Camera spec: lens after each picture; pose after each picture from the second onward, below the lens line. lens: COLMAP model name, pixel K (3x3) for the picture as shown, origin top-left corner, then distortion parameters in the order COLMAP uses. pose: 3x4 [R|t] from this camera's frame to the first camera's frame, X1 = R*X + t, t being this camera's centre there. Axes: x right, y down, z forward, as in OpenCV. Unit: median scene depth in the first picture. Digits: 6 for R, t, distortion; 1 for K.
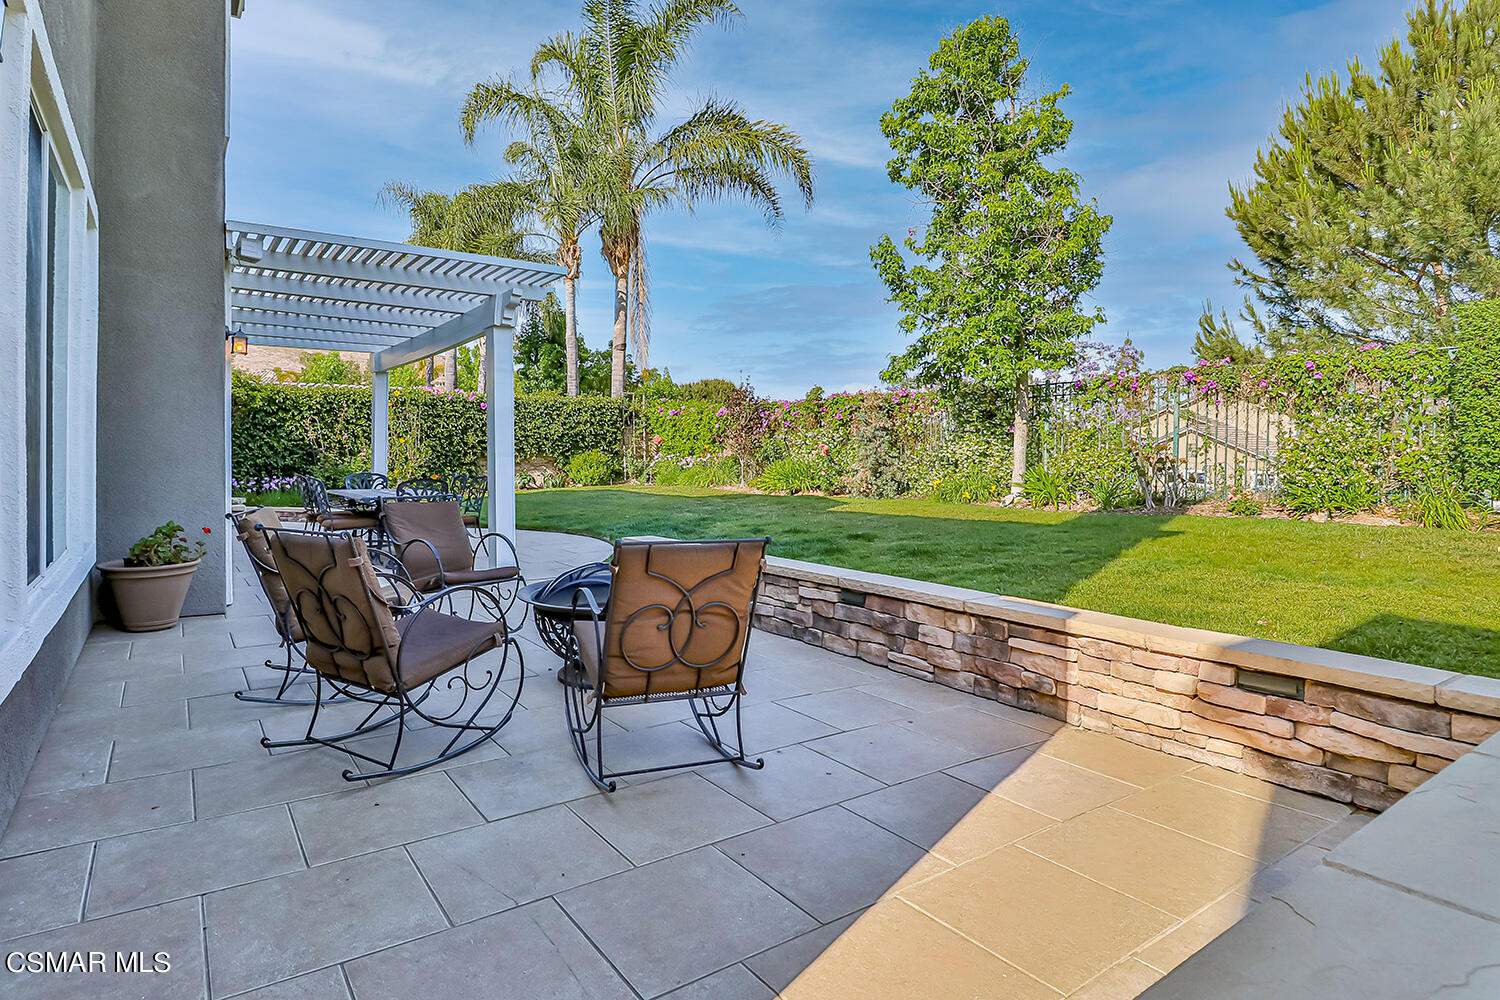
lens RADIAL K [[825.1, 0, 748.0], [0, 825.1, 447.7], [0, 0, 1]] dist [0.000489, -0.002168]
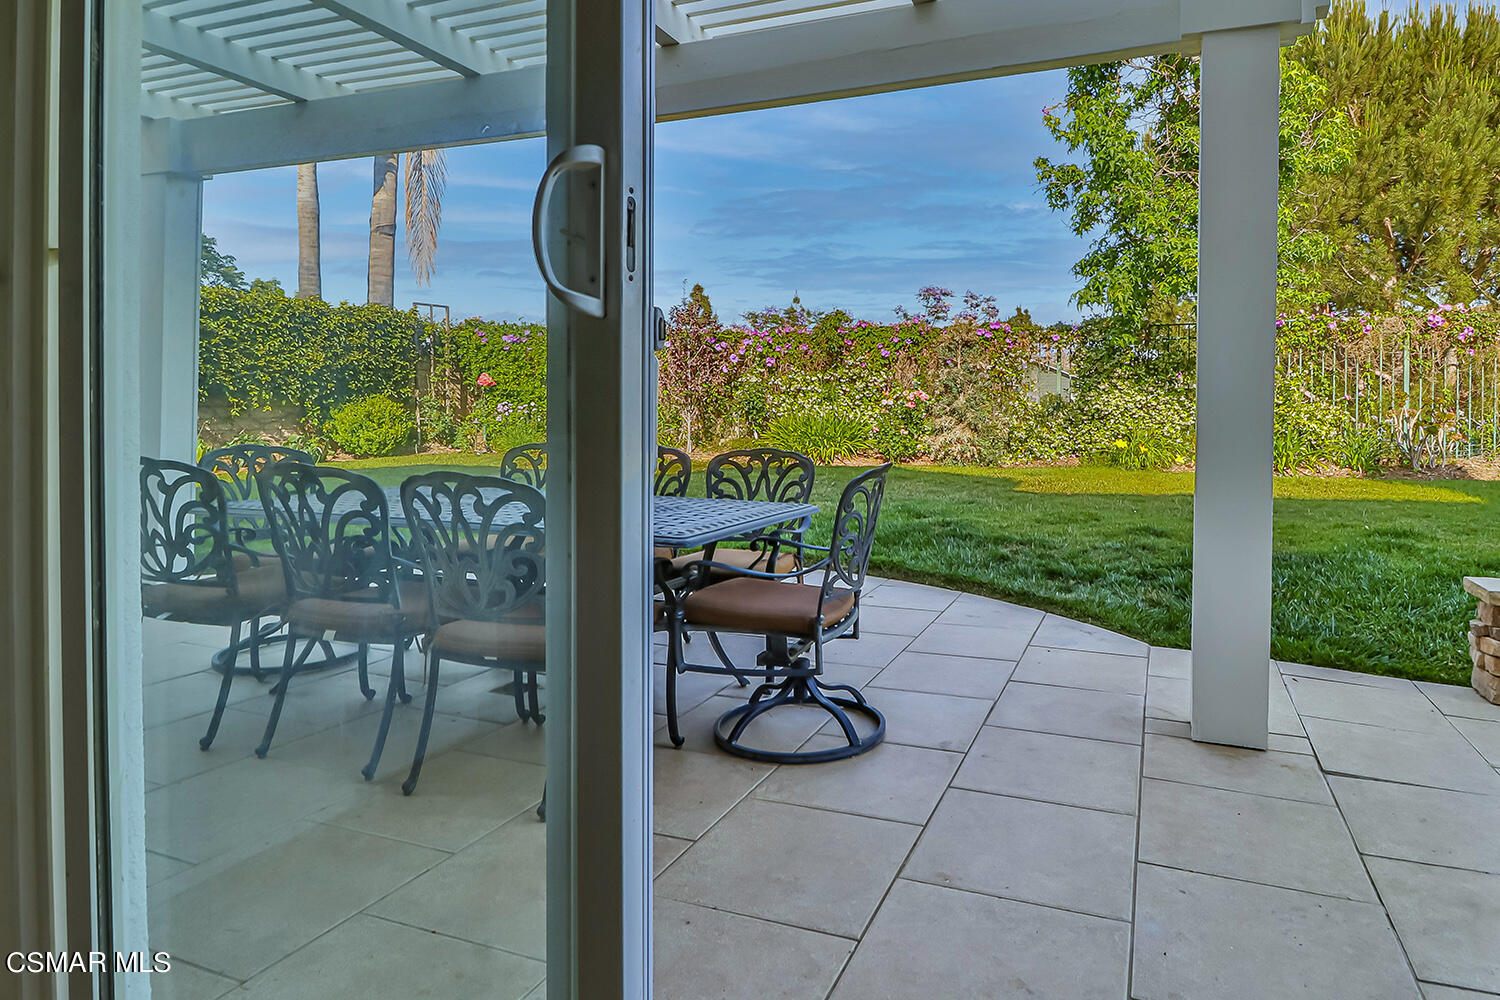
lens RADIAL K [[840.4, 0, 870.2], [0, 840.4, 422.6], [0, 0, 1]] dist [0.004058, -0.000306]
pose [[0.823333, -0.005141, 0.567535, -0.299108], [-0.008294, 0.999743, 0.021088, 0.008286], [-0.567498, -0.022069, 0.823079, 0.380103]]
